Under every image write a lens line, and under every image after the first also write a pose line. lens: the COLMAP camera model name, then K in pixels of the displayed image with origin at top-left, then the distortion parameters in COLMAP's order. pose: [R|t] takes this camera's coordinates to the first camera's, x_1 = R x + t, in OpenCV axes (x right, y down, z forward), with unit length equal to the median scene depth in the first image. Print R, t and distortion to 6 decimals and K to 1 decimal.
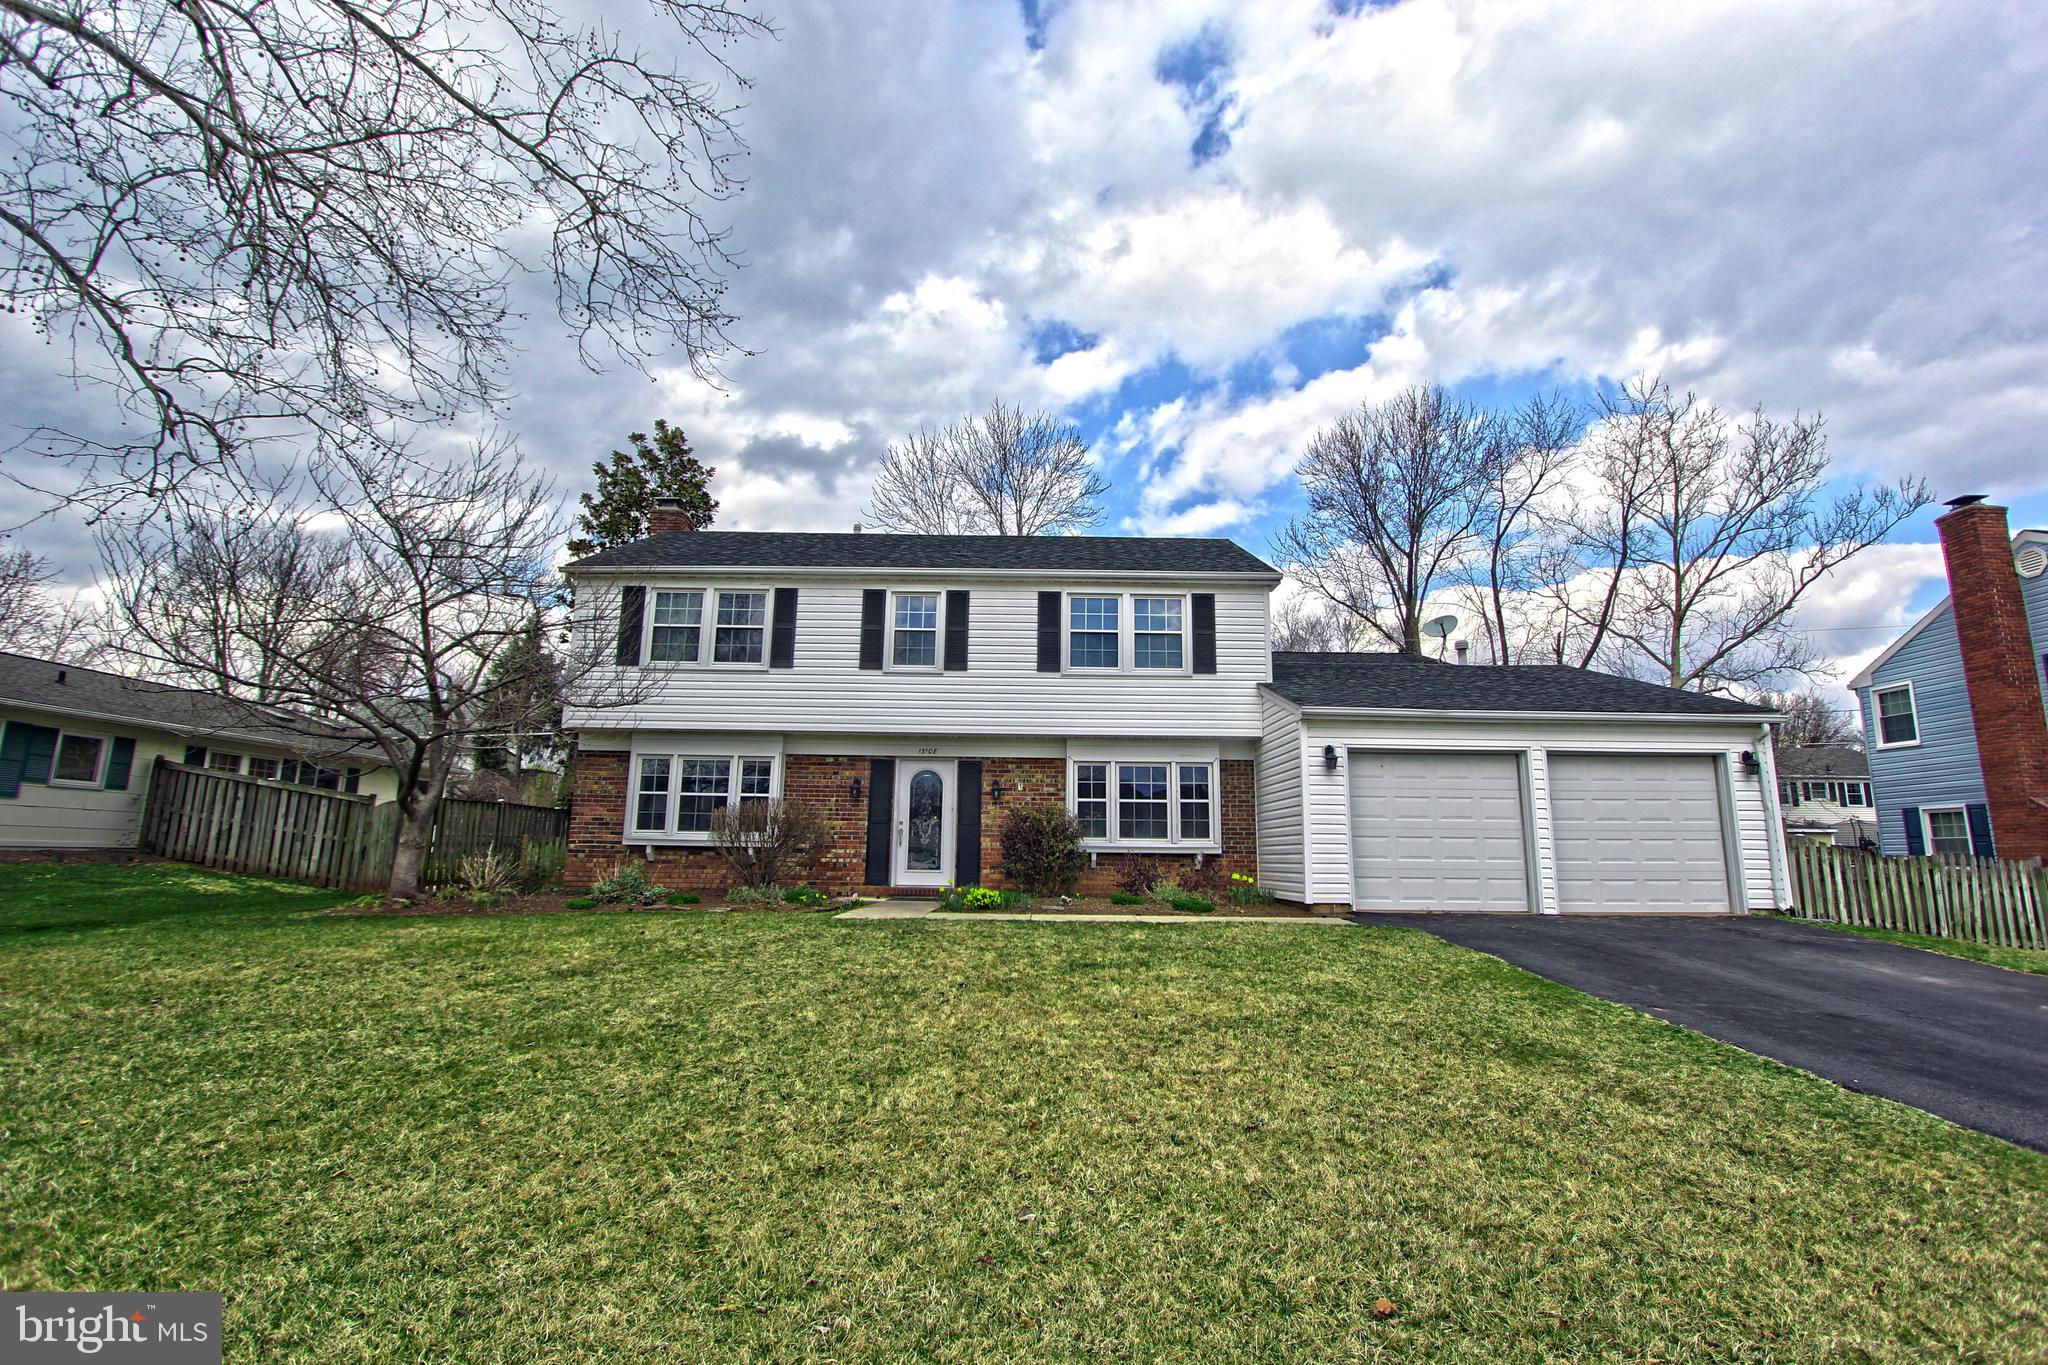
lens RADIAL K [[947.4, 0, 1030.6], [0, 947.4, 689.9], [0, 0, 1]] dist [-0.015282, -0.001037]
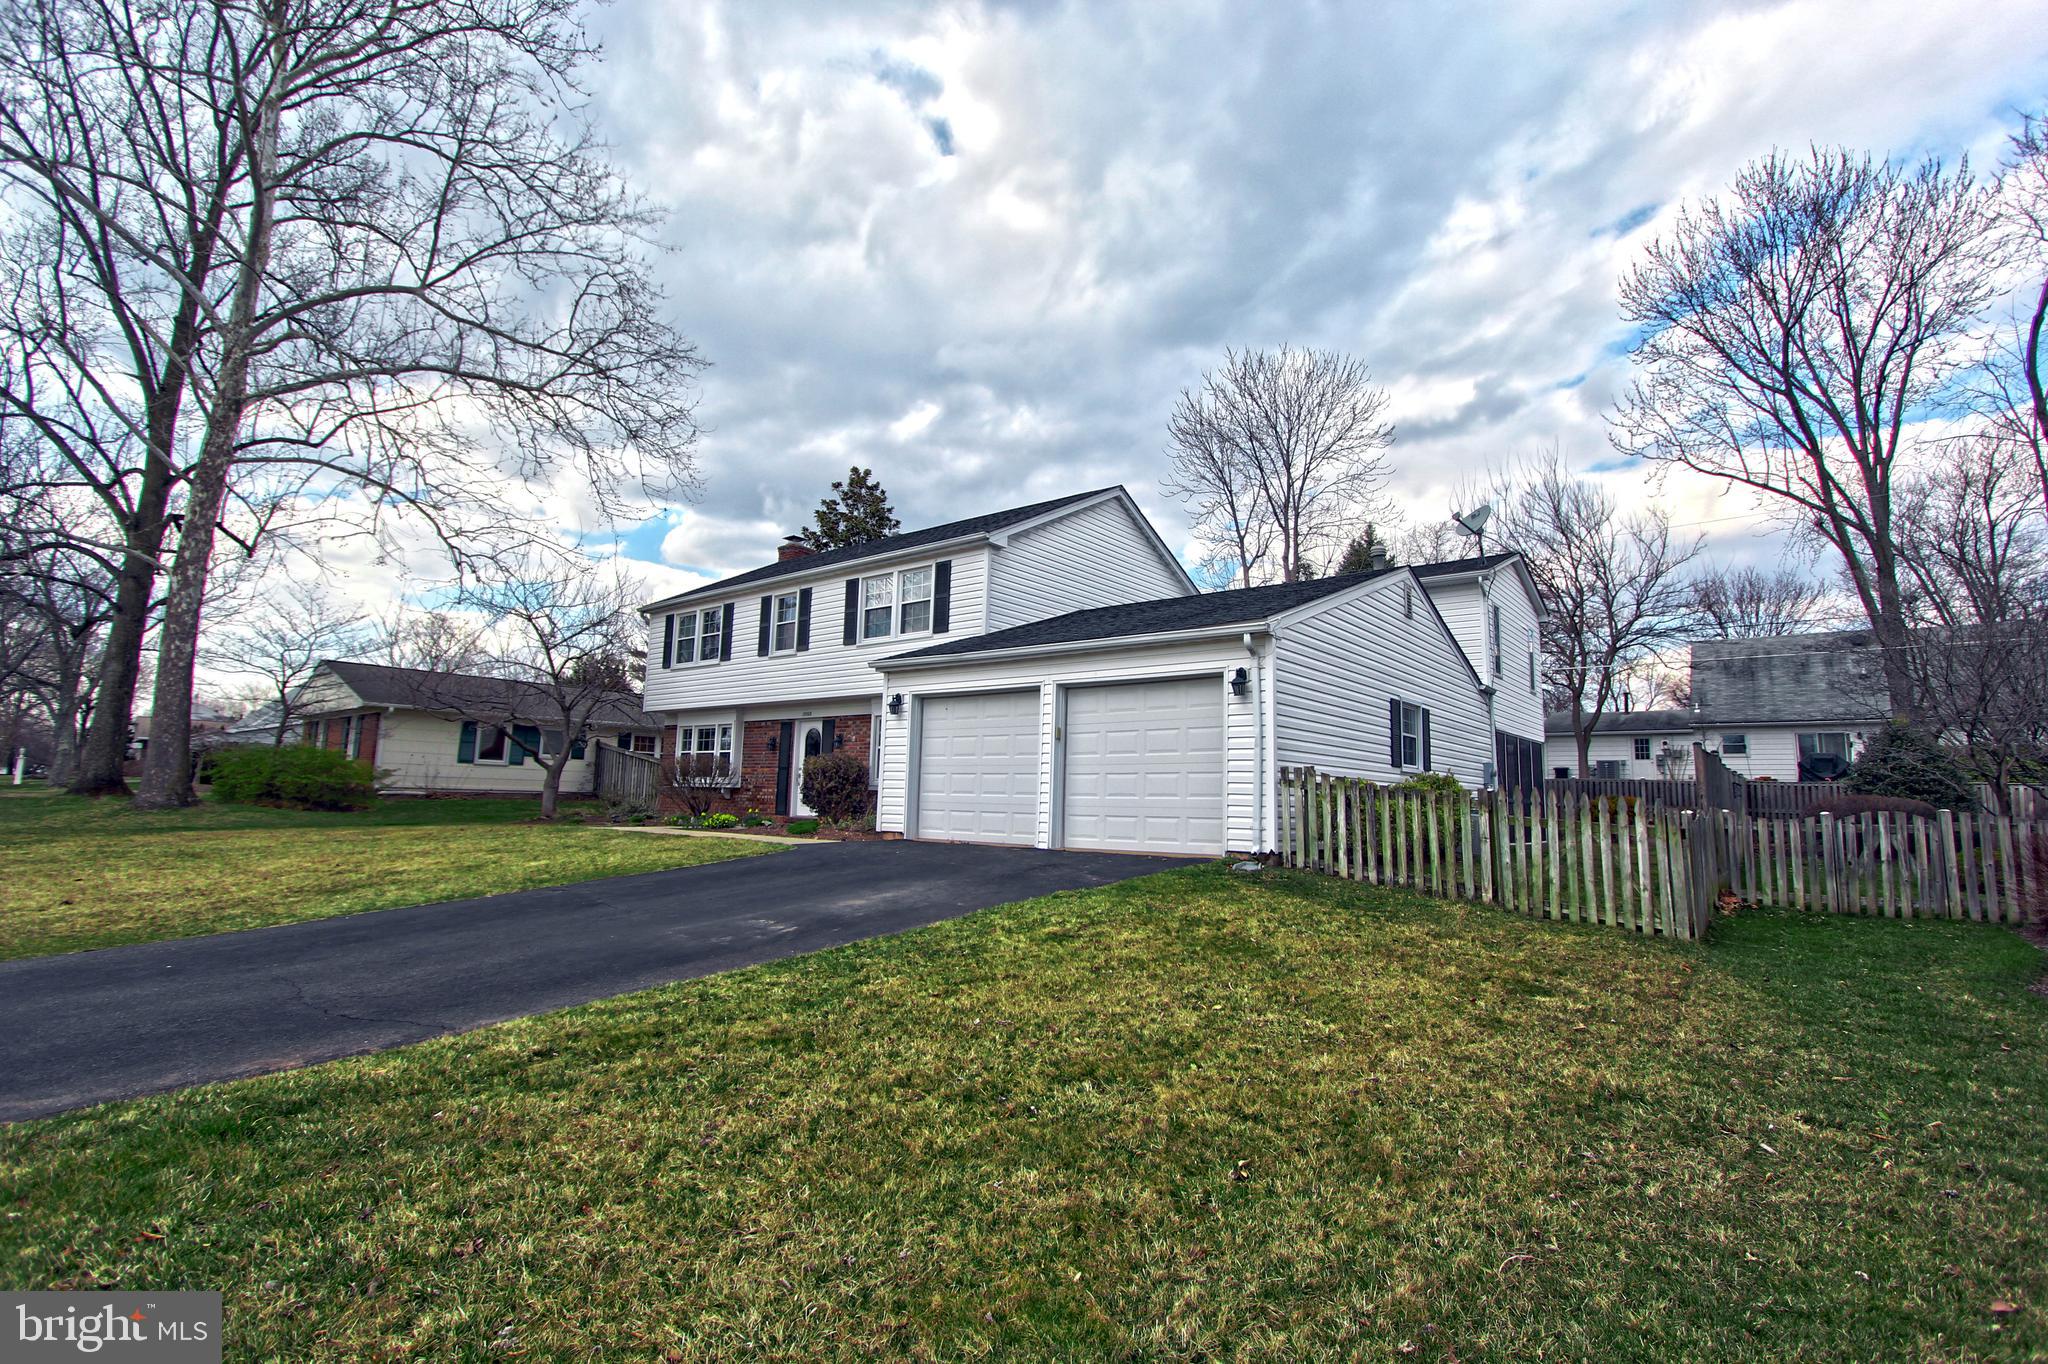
lens RADIAL K [[947.4, 0, 1033.1], [0, 947.4, 669.4], [0, 0, 1]] dist [-0.015282, -0.001037]
pose [[0.776528, -0.084283, -0.624420, 0.971120], [0.103077, 0.994655, -0.006070, 0.044586], [0.621594, -0.059649, 0.781065, 0.181858]]
